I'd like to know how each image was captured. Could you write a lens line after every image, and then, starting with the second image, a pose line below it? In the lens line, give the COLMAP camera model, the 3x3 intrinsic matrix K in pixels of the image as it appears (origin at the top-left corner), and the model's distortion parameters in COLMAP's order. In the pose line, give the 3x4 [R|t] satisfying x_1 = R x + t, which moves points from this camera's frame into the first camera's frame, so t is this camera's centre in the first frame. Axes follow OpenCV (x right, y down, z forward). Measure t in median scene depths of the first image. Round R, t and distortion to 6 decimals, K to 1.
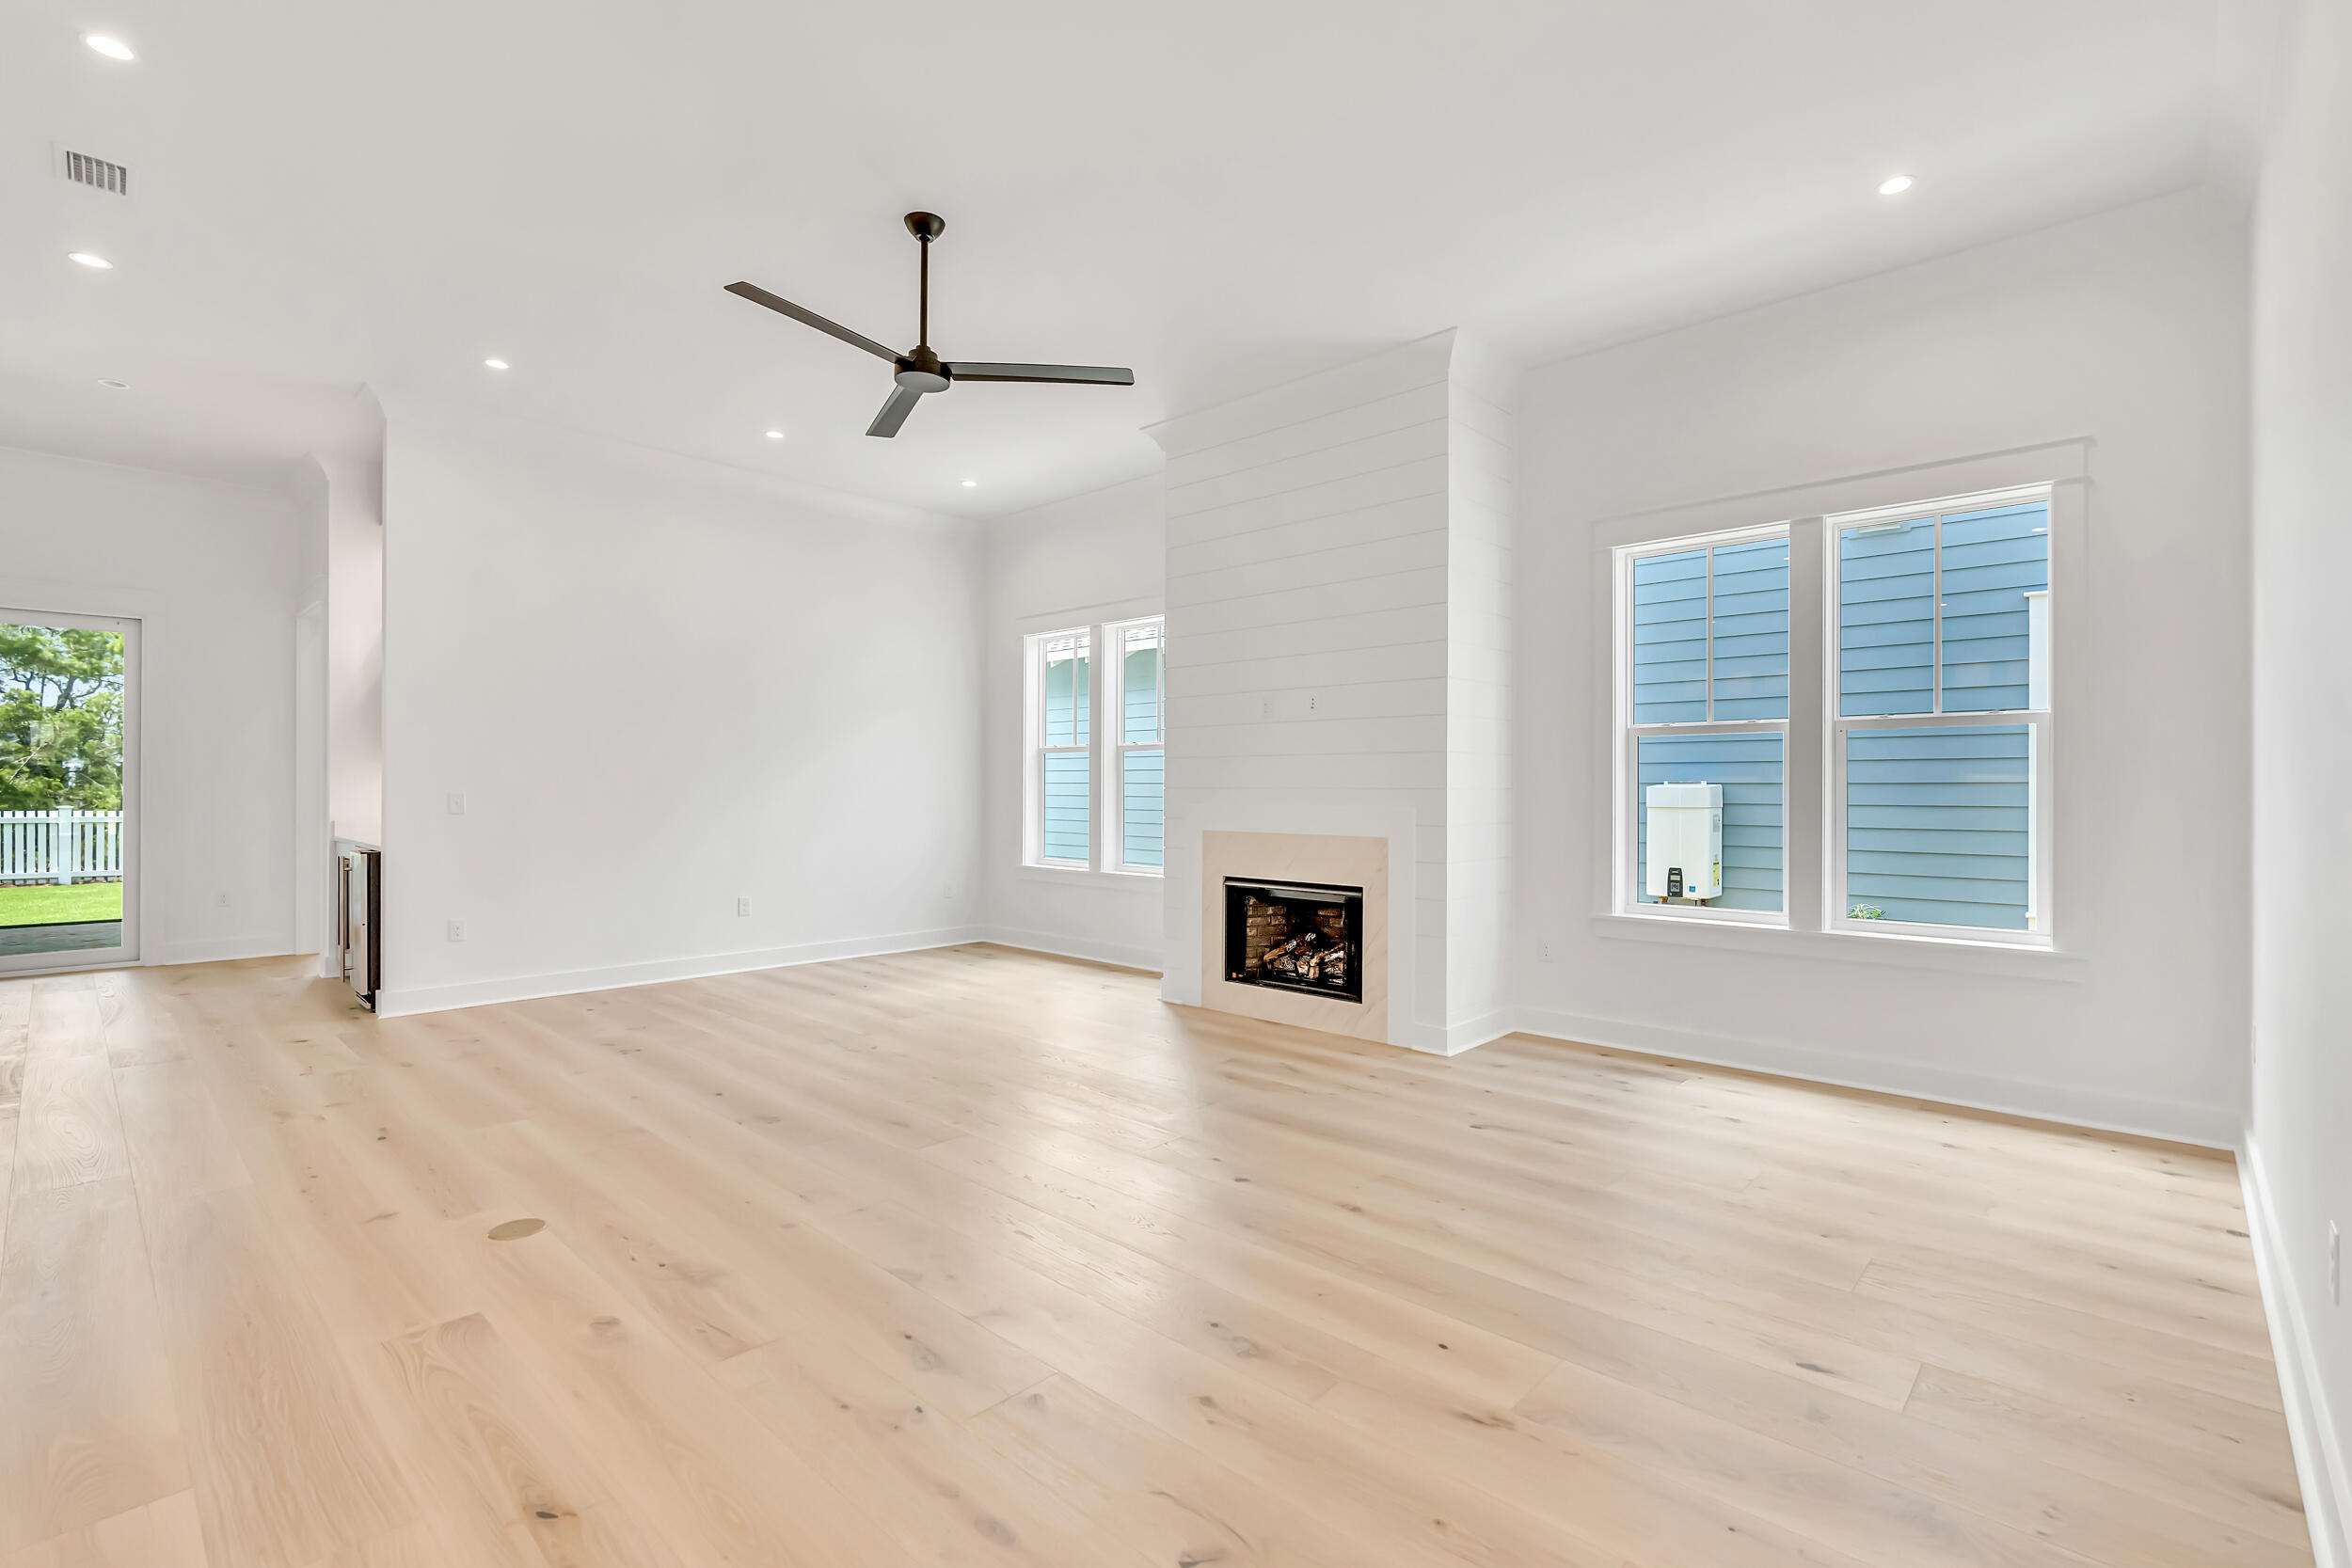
lens RADIAL K [[1063.5, 0, 1176.0], [0, 1063.5, 784.0], [0, 0, 1]] dist [-0.002503, -0.000513]
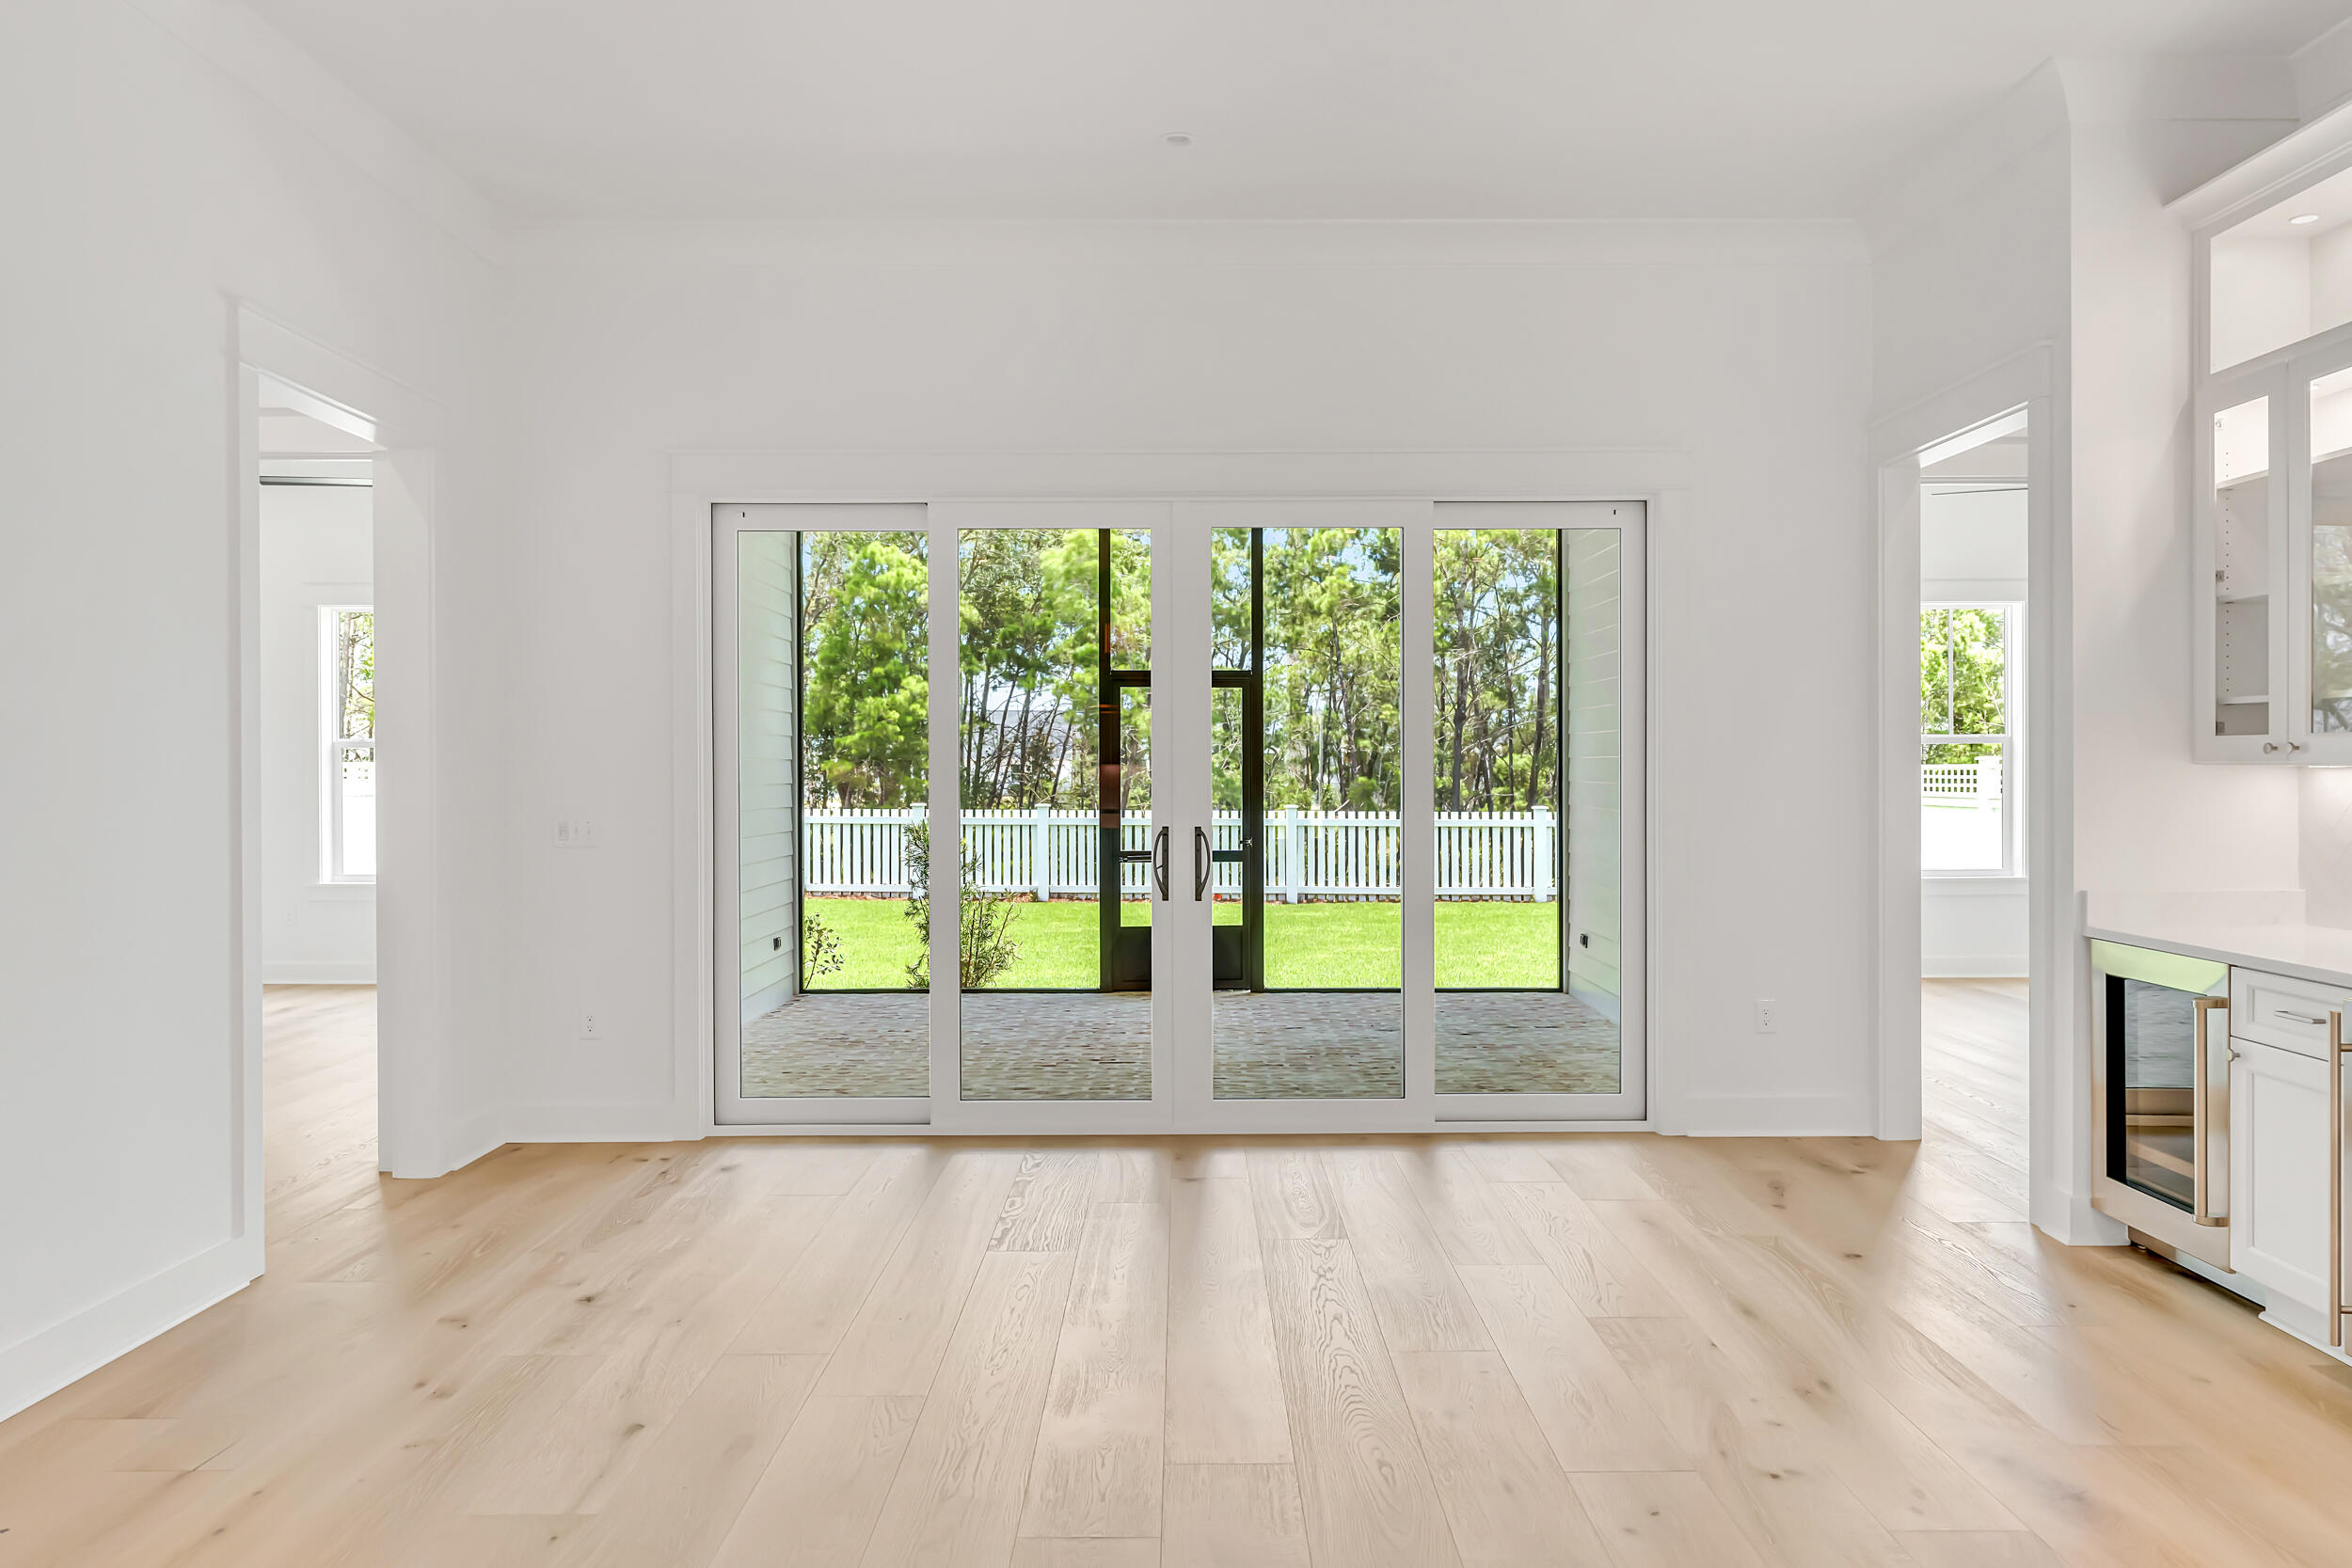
lens RADIAL K [[1609.6, 0, 1186.9], [0, 1609.6, 780.0], [0, 0, 1]] dist [-0.002955, -0.001421]
pose [[0.686851, -0.001187, -0.726797, -0.709564], [0.008001, 0.999950, 0.005928, -0.023598], [0.726754, -0.009887, 0.686826, 0.338872]]
